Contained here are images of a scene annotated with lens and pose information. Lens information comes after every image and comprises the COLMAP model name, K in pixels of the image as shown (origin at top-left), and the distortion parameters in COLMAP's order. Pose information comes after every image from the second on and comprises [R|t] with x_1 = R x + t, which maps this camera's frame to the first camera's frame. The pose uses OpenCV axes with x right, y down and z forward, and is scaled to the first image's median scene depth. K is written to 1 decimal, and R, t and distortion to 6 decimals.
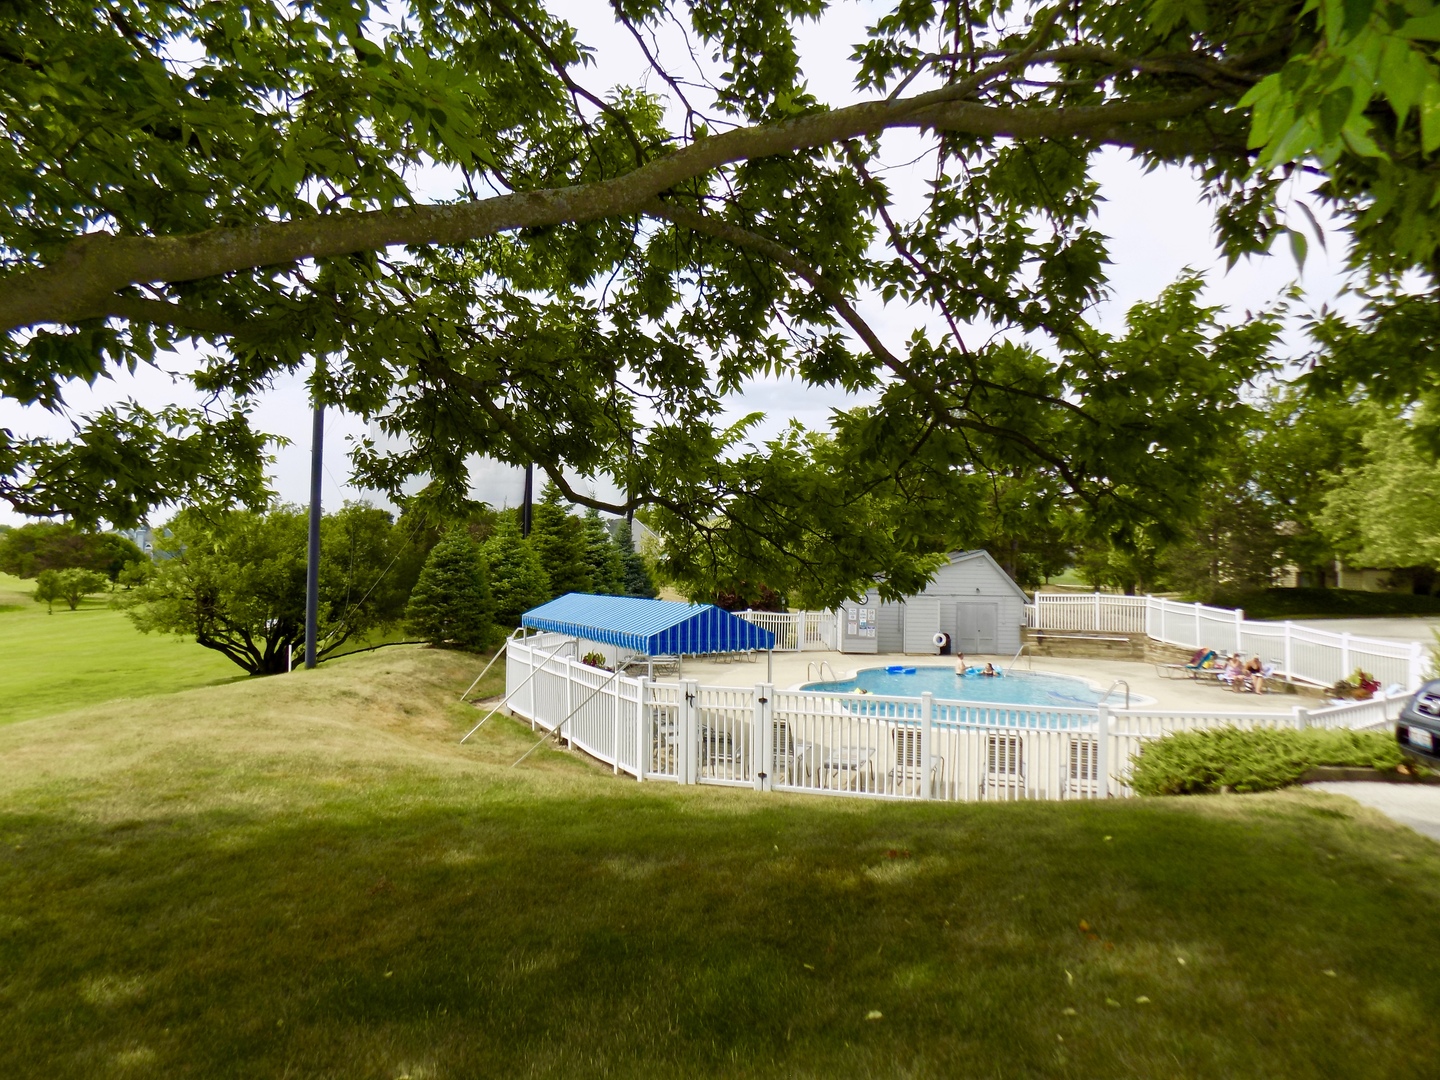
lens RADIAL K [[964.6, 0, 720.0], [0, 964.6, 540.0], [0, 0, 1]] dist [-0.086536, 0.095027]
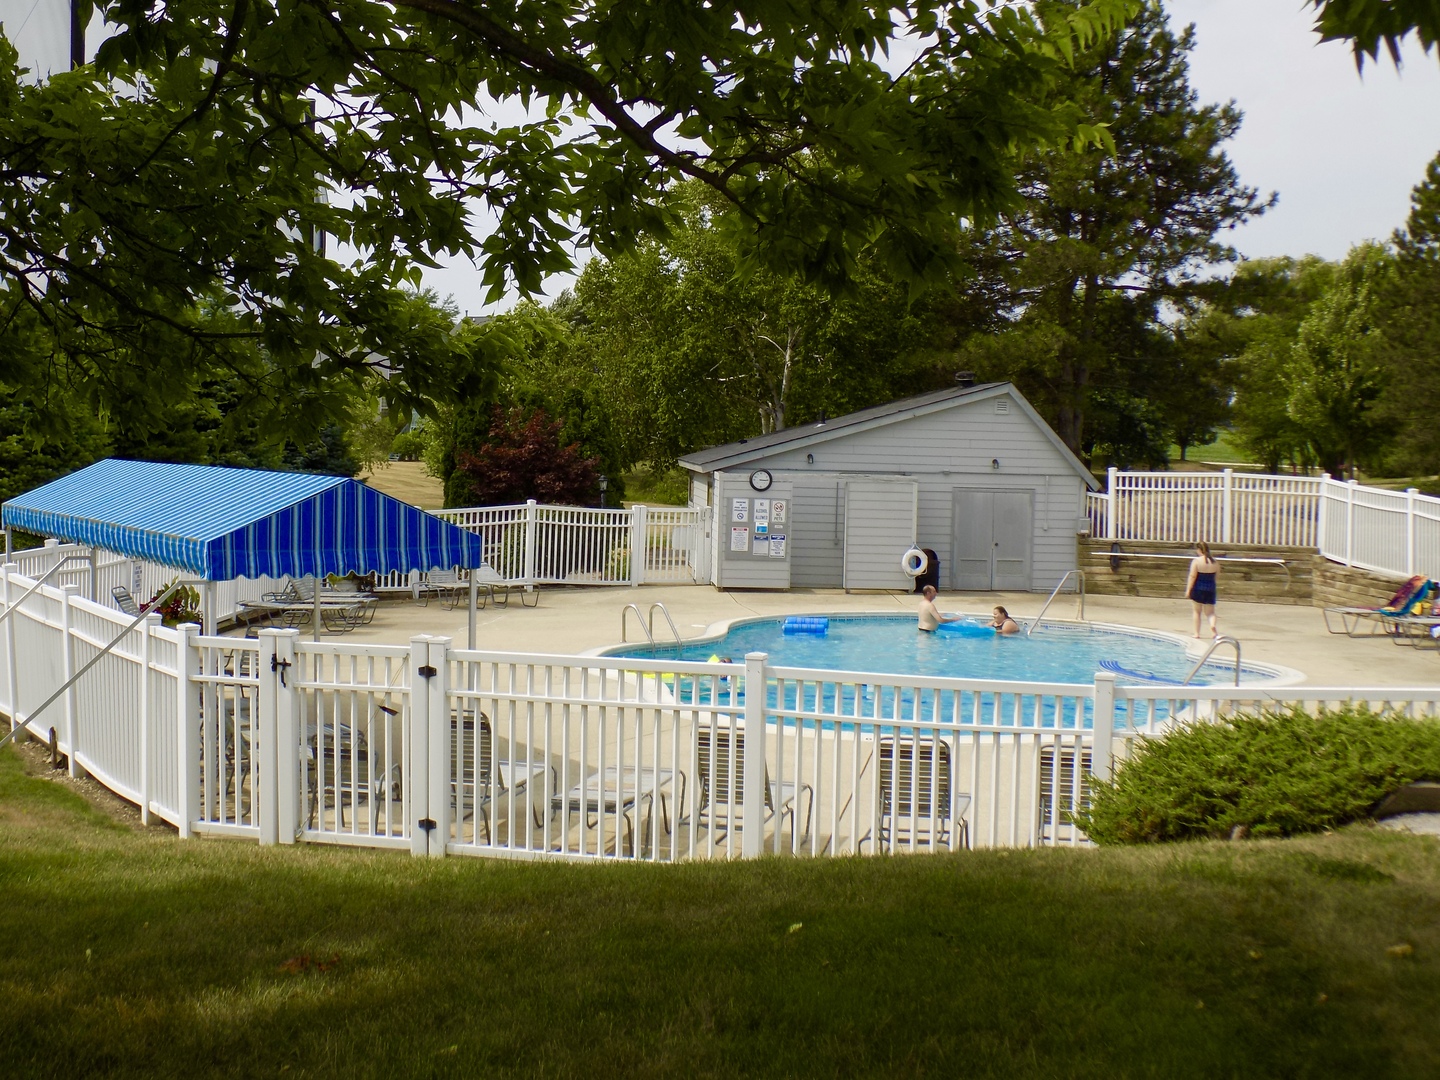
lens RADIAL K [[1935.3, 0, 720.0], [0, 1935.3, 540.0], [0, 0, 1]] dist [-0.281373, 0.827601]
pose [[0.997057, -0.002721, 0.076614, 0.111524], [-0.003795, 0.996393, 0.084771, 0.018136], [-0.076569, -0.084812, 0.993451, 0.036863]]
